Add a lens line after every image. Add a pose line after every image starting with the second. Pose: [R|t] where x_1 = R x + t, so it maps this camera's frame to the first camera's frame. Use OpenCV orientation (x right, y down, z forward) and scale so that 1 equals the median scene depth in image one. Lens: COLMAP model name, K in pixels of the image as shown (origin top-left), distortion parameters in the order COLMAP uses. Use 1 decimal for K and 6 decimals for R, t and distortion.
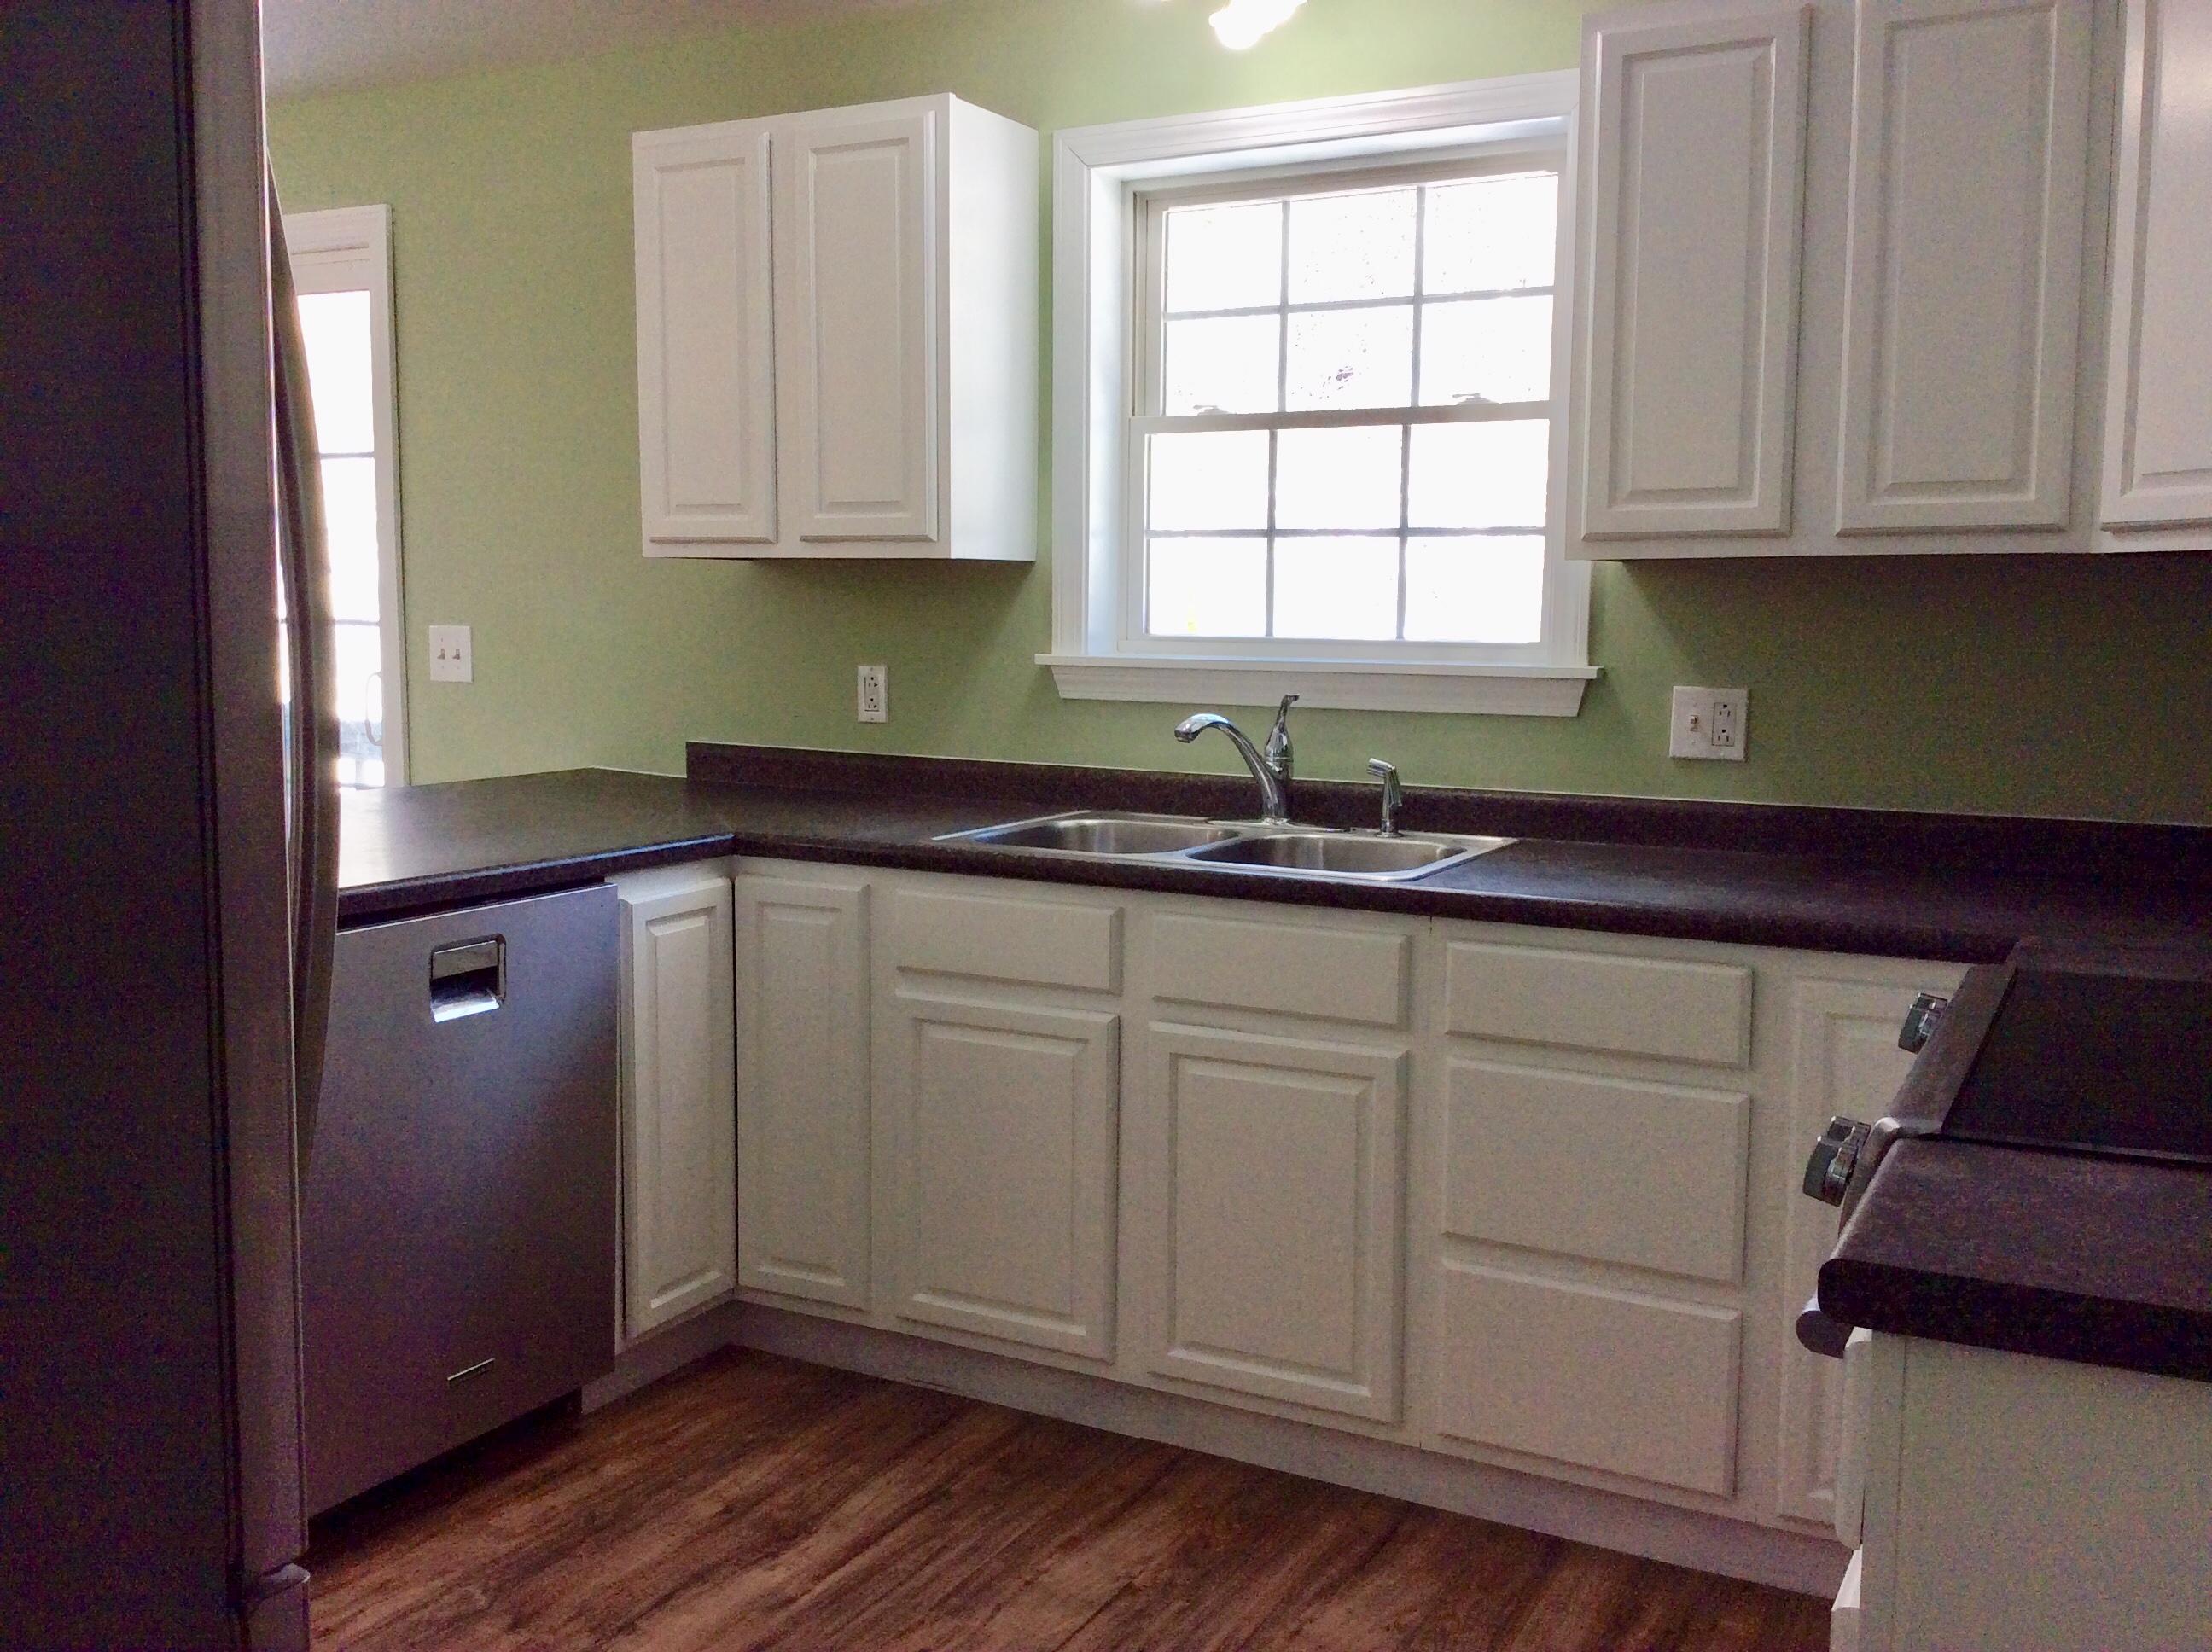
lens RADIAL K [[2009.8, 0, 1106.0], [0, 2009.8, 826.0], [0, 0, 1]] dist [0.125330, -0.262640]
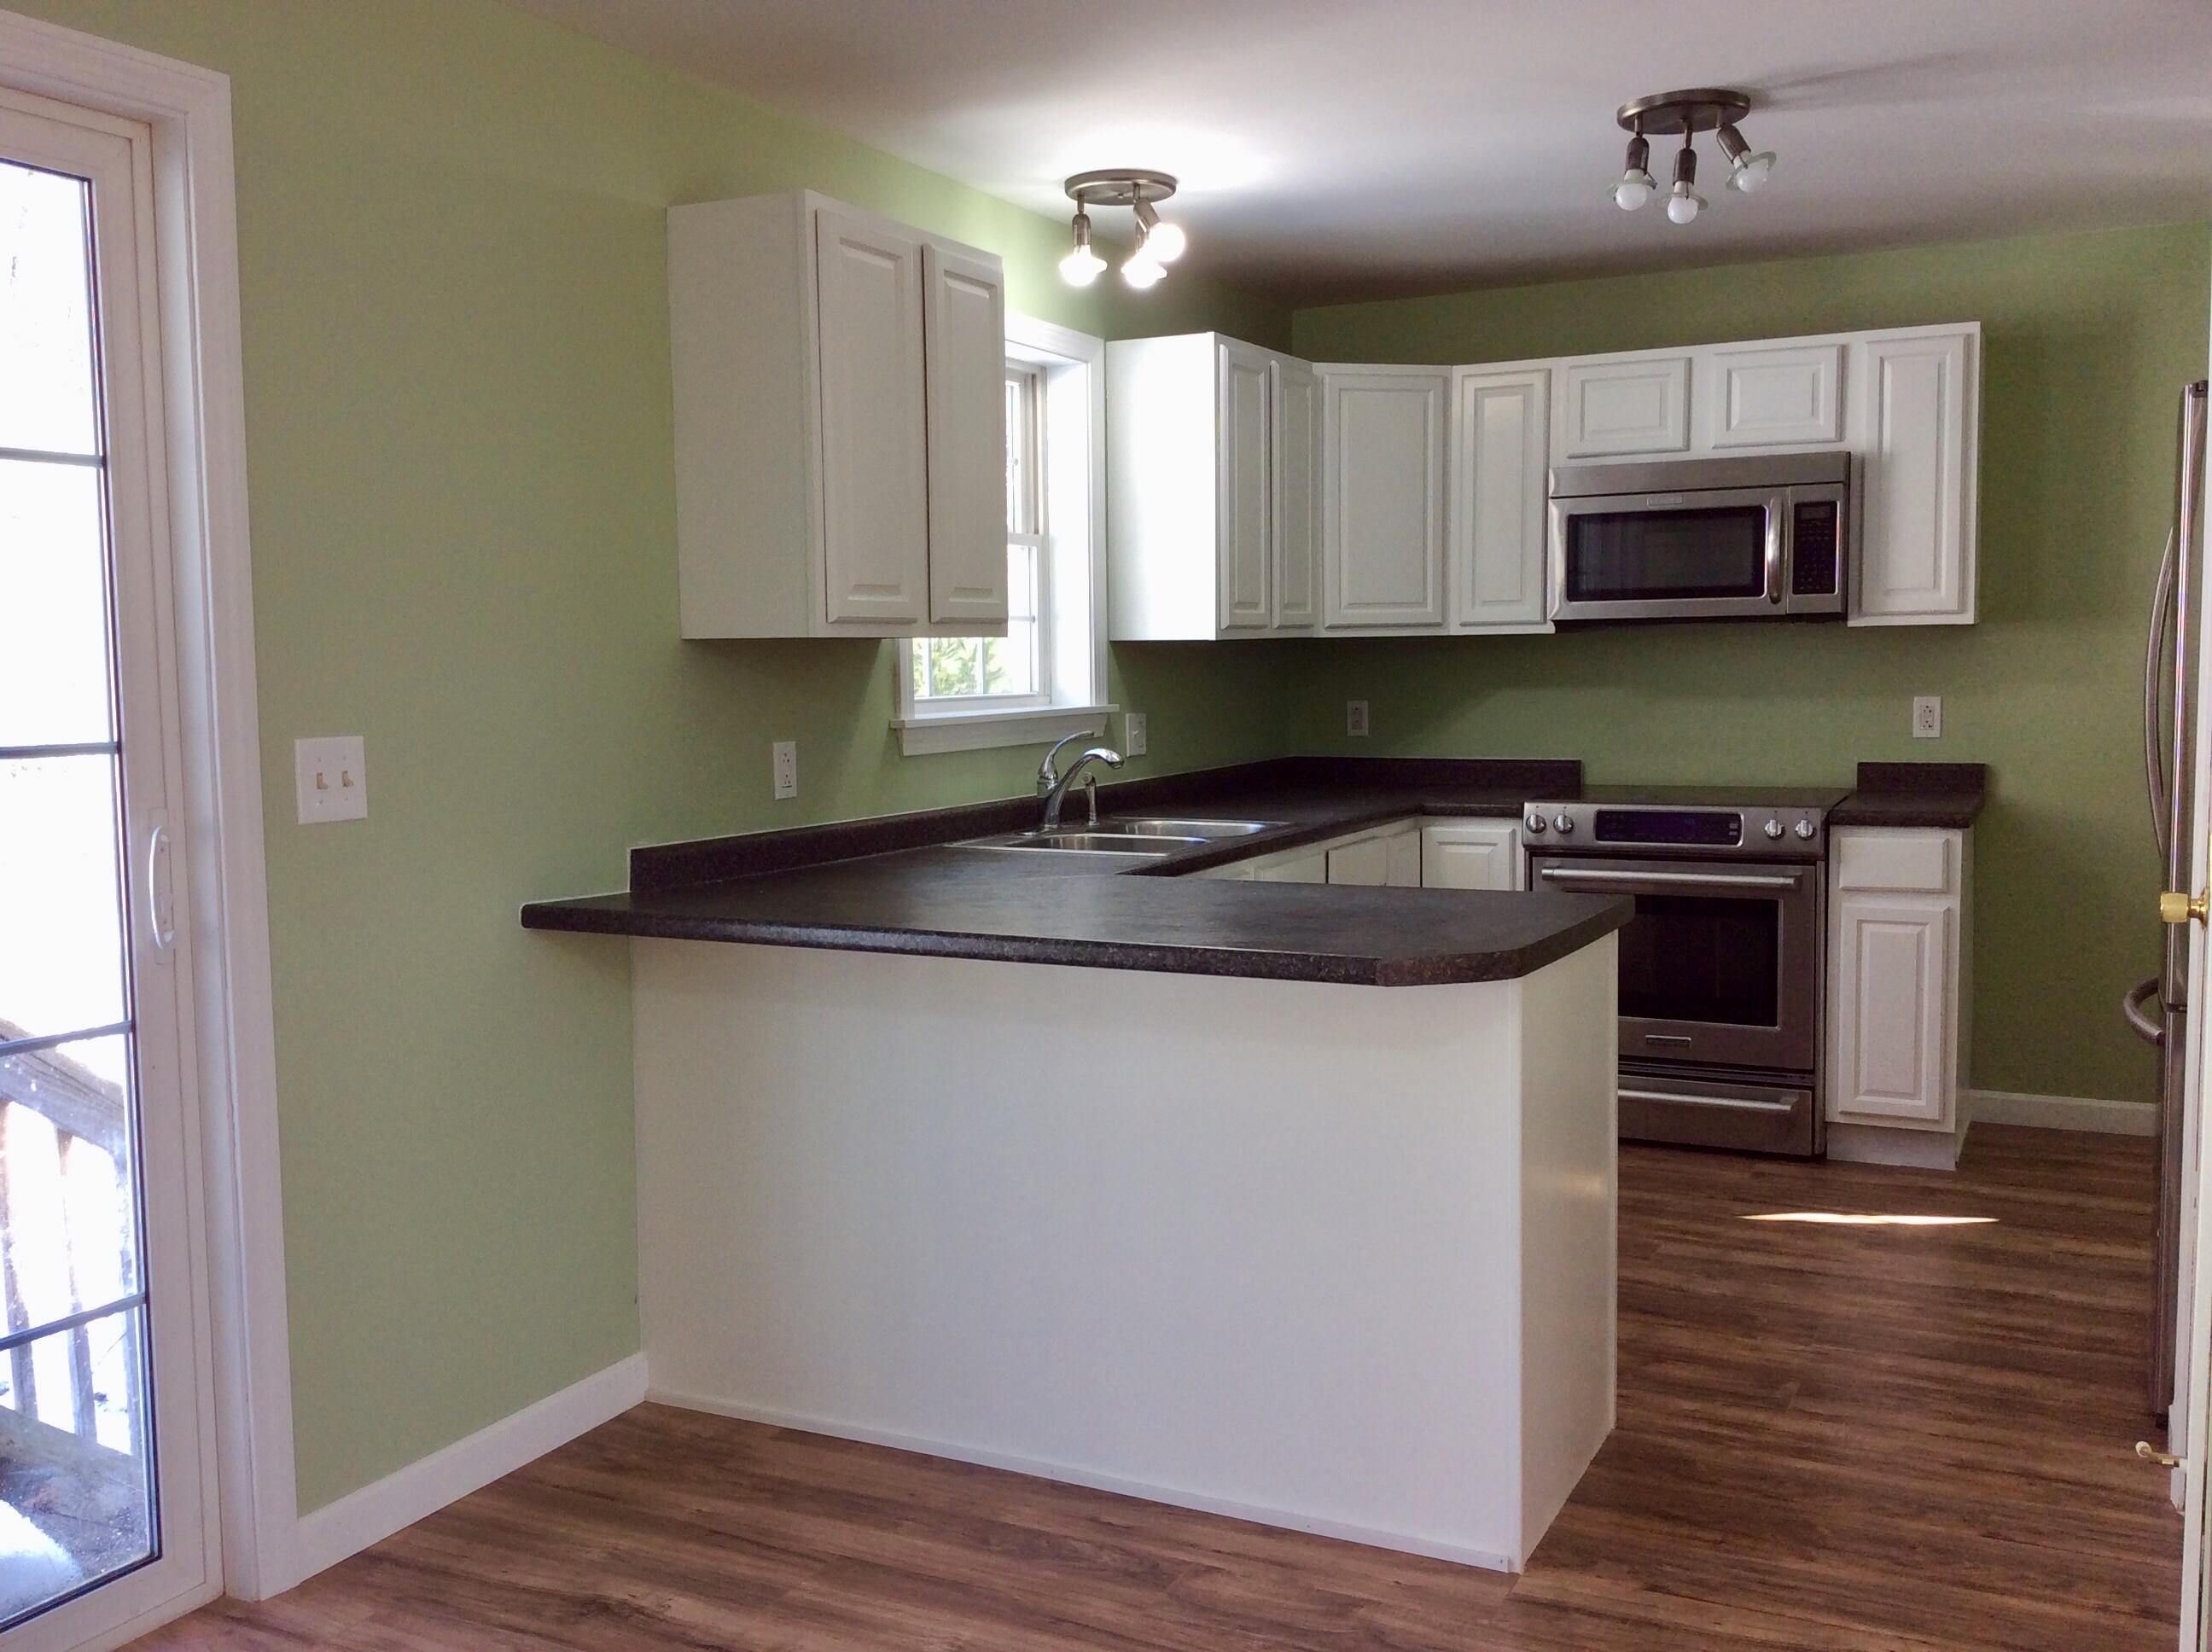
lens RADIAL K [[2009.8, 0, 1106.0], [0, 2009.8, 826.0], [0, 0, 1]] dist [0.125330, -0.262640]
pose [[-0.061297, -0.080757, 0.994847, -1.193094], [0.146479, 0.985202, 0.089000, -0.109803], [-0.987313, 0.151180, -0.048561, 0.938816]]
